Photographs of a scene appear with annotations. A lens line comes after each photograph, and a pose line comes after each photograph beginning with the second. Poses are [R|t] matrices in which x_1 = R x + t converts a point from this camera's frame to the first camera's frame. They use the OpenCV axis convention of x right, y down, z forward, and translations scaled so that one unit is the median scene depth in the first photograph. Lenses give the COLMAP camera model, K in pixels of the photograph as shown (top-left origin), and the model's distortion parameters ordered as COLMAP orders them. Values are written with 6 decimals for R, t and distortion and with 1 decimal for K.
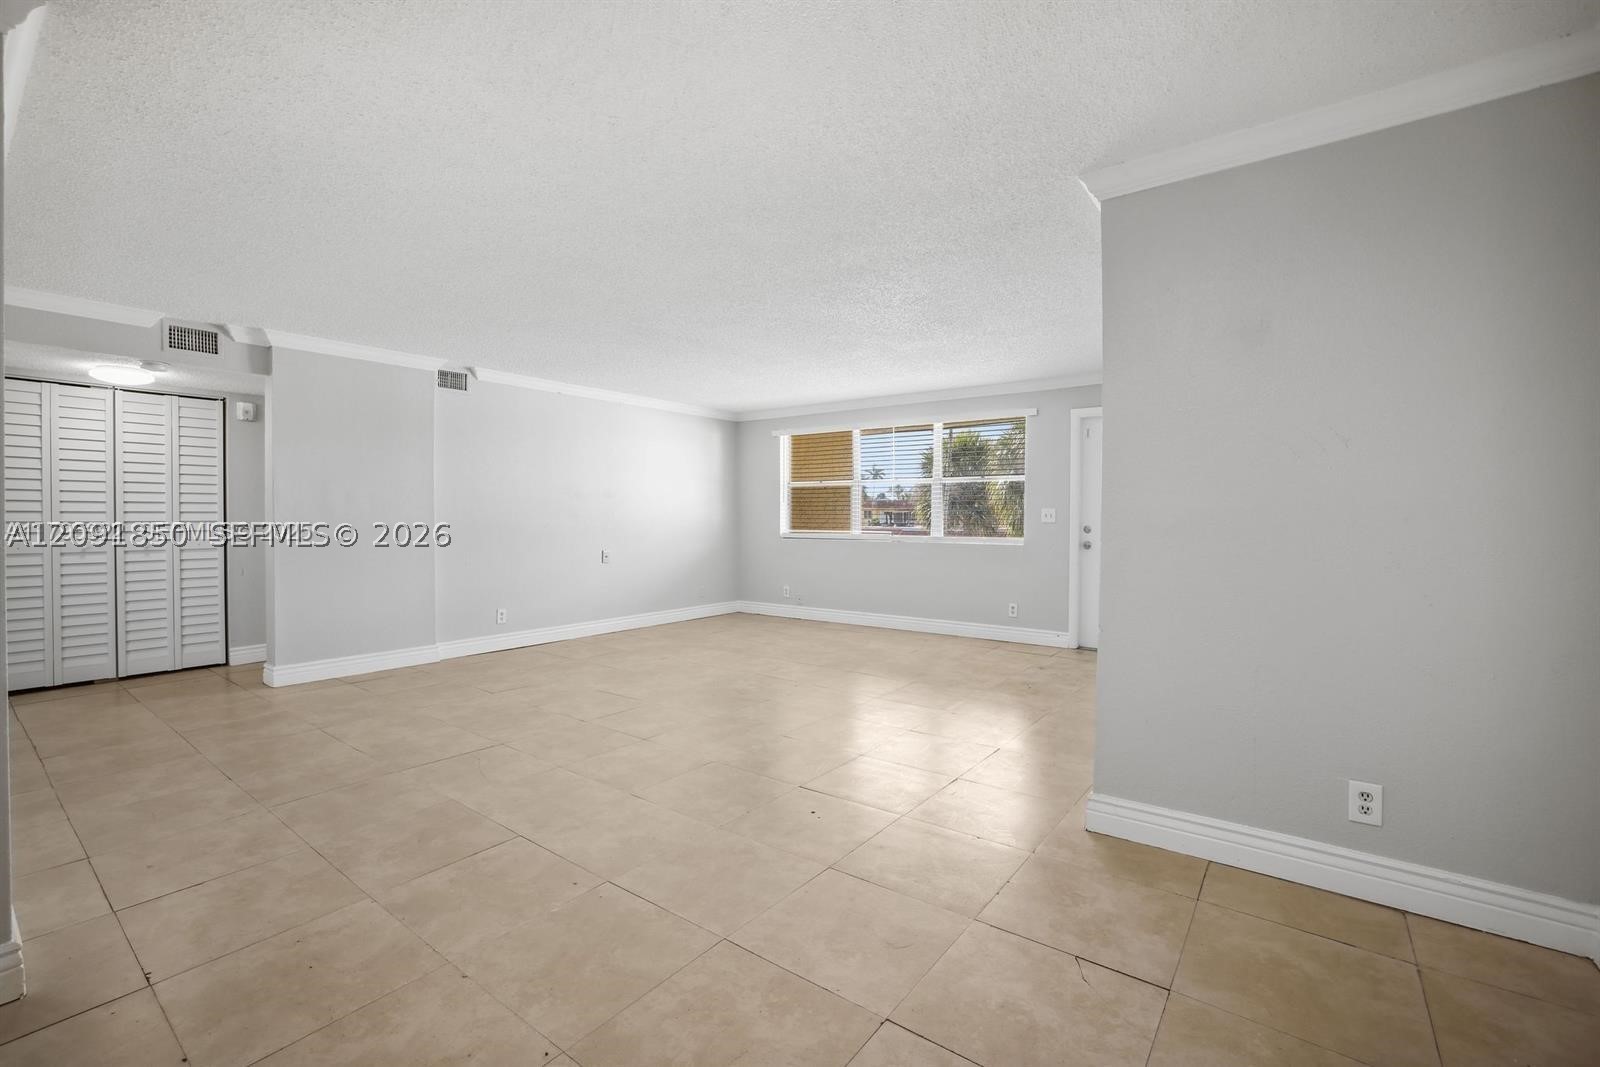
lens RADIAL K [[698.2, 0, 789.7], [0, 698.2, 525.9], [0, 0, 1]] dist [-0.014400, 0.005457]
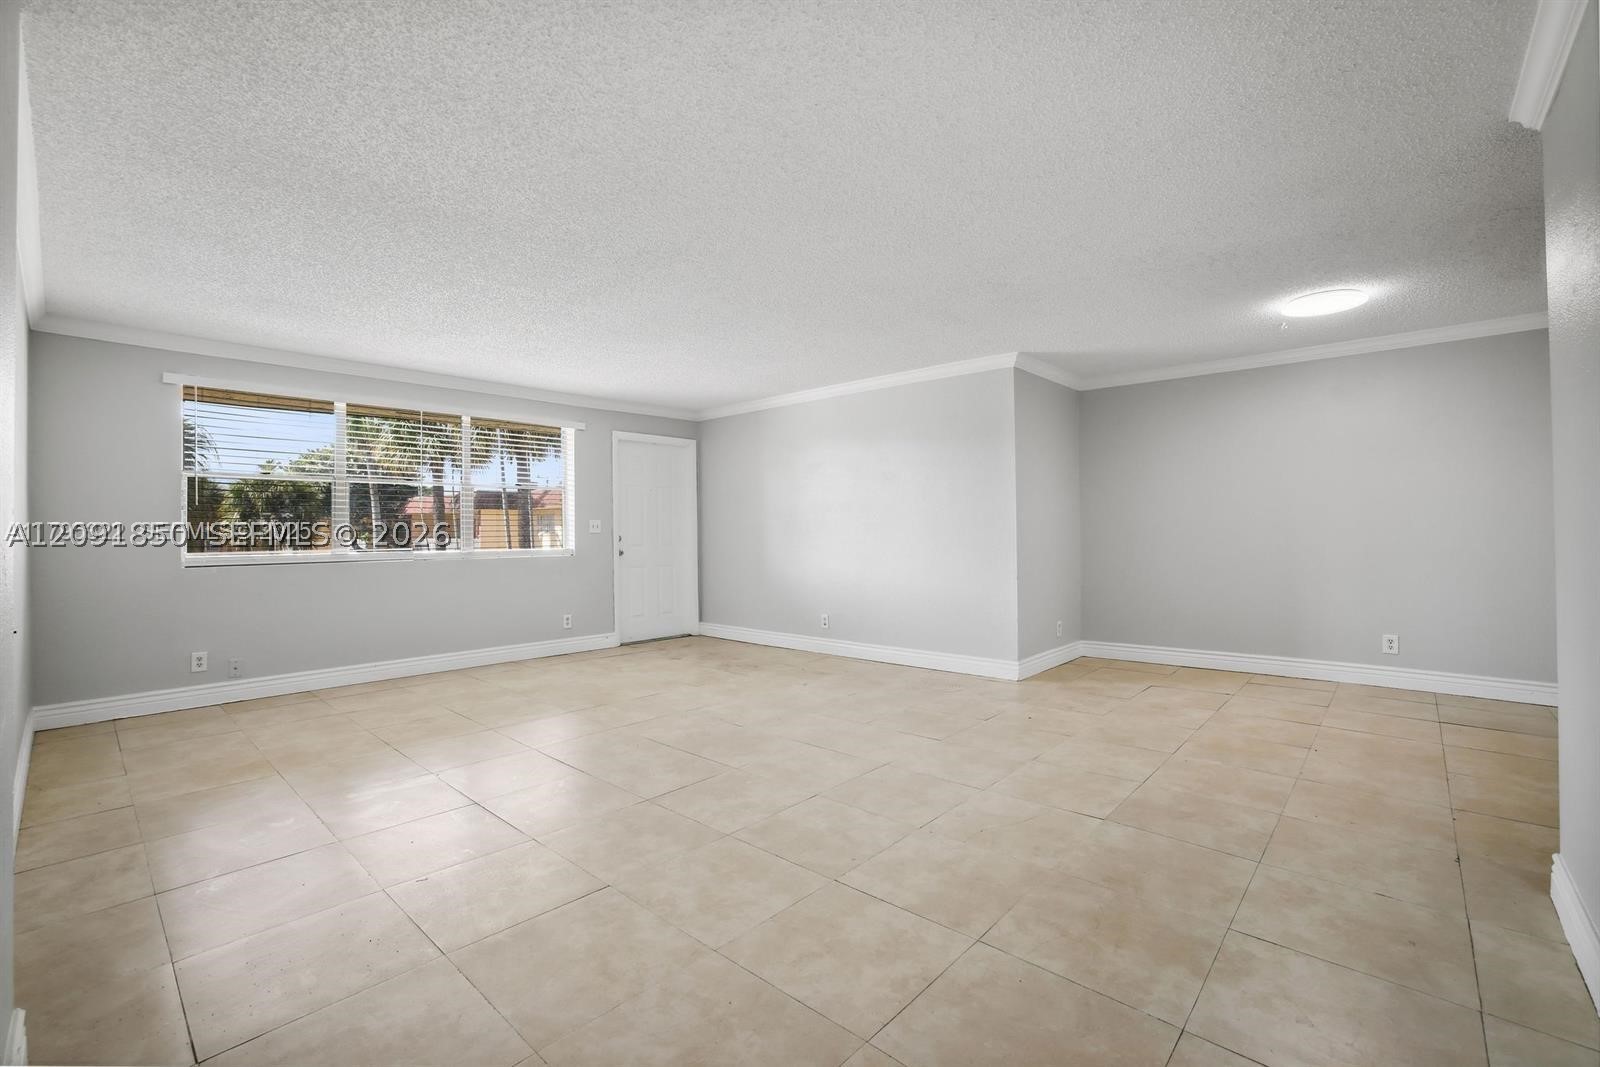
lens RADIAL K [[683.9, 0, 803.9], [0, 683.9, 530.3], [0, 0, 1]] dist [-0.055089, 0.011437]
pose [[0.073950, 0.000852, 0.997262, -0.792479], [0.029685, 0.999555, -0.003056, 0.004919], [-0.996820, 0.029830, 0.073892, 0.751716]]
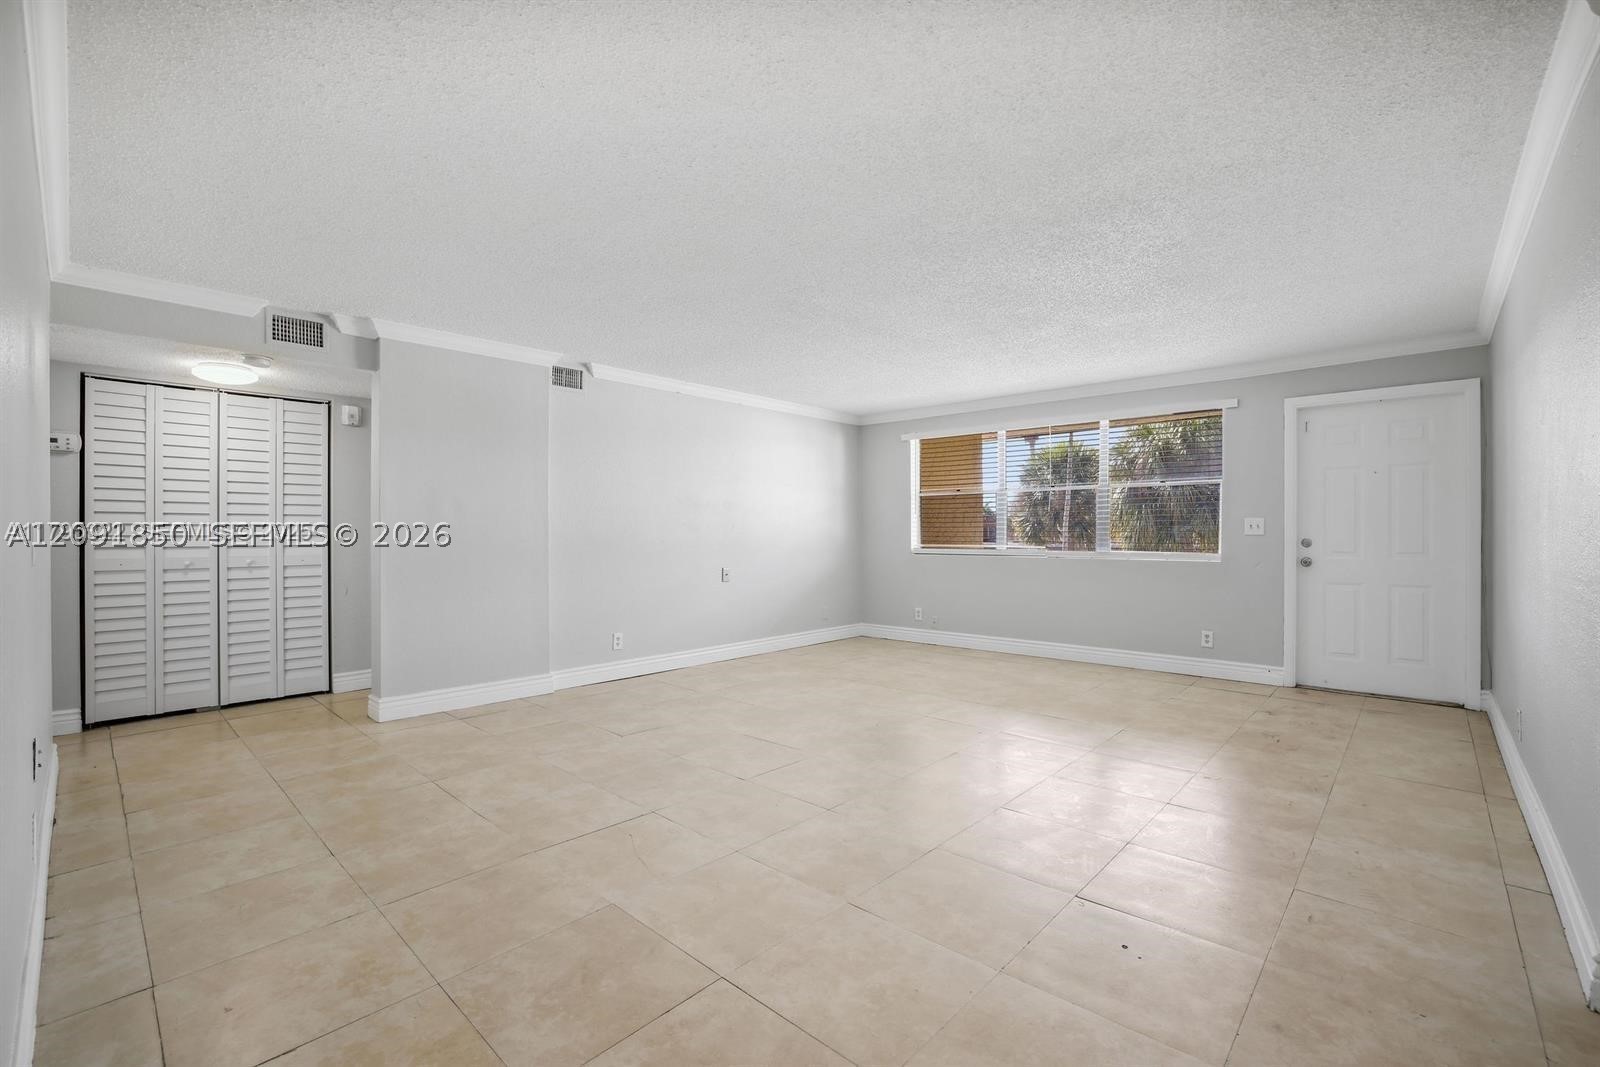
lens RADIAL K [[690.6, 0, 791.0], [0, 690.6, 534.4], [0, 0, 1]] dist [-0.014945, 0.000474]
pose [[0.995730, -0.003347, -0.092249, -0.130421], [0.002132, 0.999910, -0.013268, 0.005900], [0.092285, 0.013015, 0.995648, 0.162623]]
